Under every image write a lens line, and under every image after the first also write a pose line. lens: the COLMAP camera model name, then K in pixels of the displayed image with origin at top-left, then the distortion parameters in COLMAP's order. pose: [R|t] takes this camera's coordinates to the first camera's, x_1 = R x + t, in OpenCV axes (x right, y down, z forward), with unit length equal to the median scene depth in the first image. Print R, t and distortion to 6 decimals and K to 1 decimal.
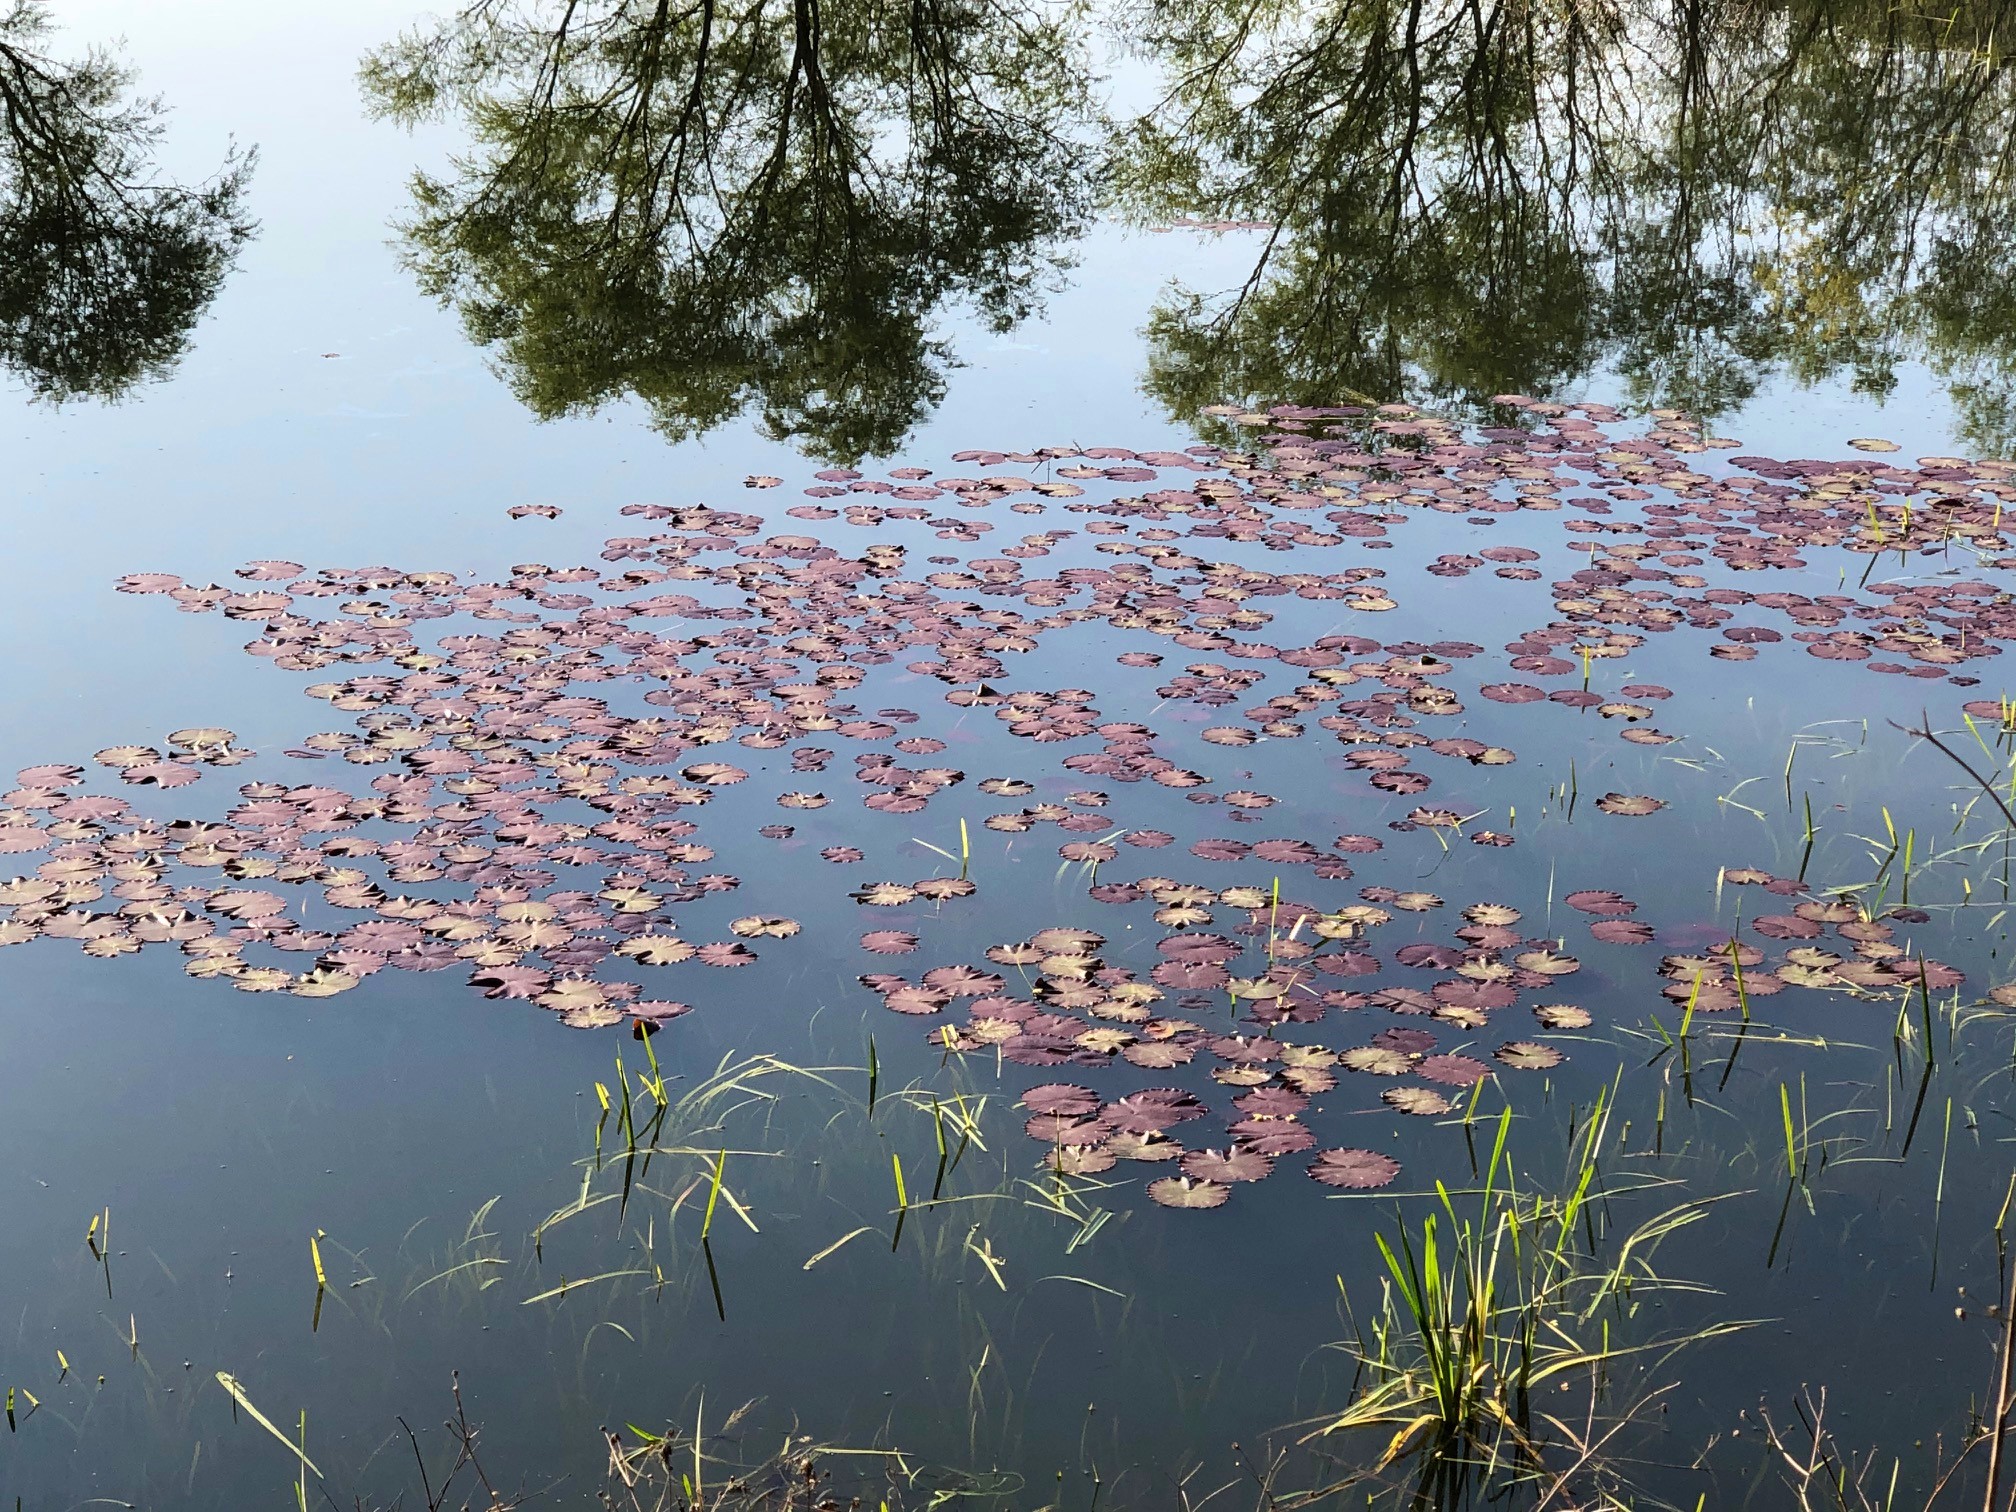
lens RADIAL K [[4117.4, 0, 1000.5], [0, 4117.4, 641.1], [0, 0, 1]] dist [-0.048844, 1.948505]
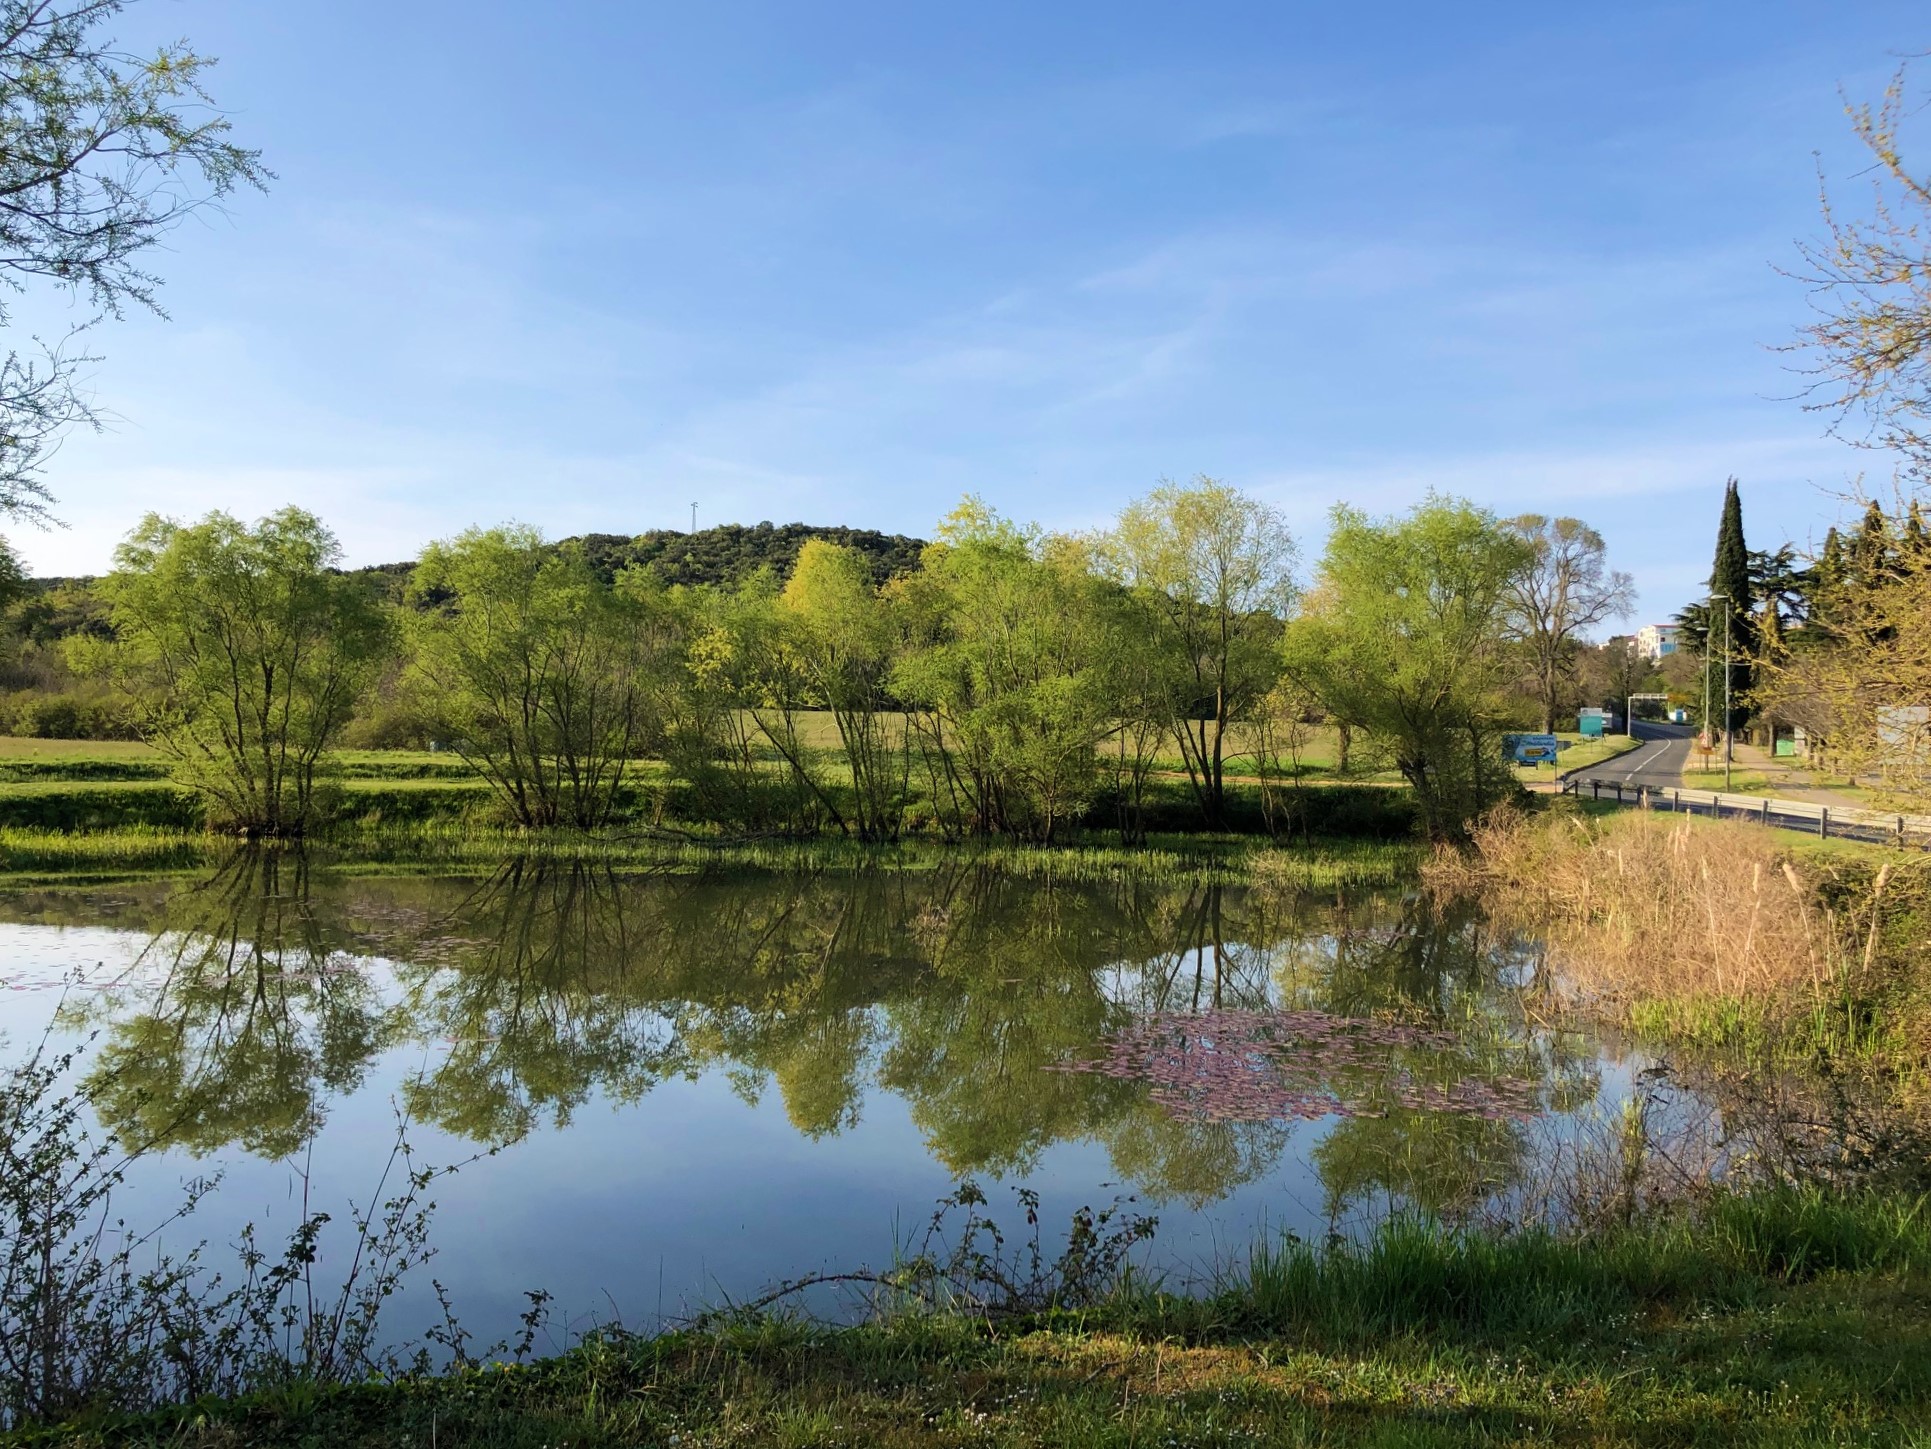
lens RADIAL K [[1653.7, 0, 965.5], [0, 1653.7, 724.5], [0, 0, 1]] dist [0.004189, -0.000052]
pose [[0.853024, 0.004136, 0.521856, -0.210046], [0.146652, 0.957775, -0.247307, 0.012768], [-0.500843, 0.287490, 0.816398, -0.066982]]
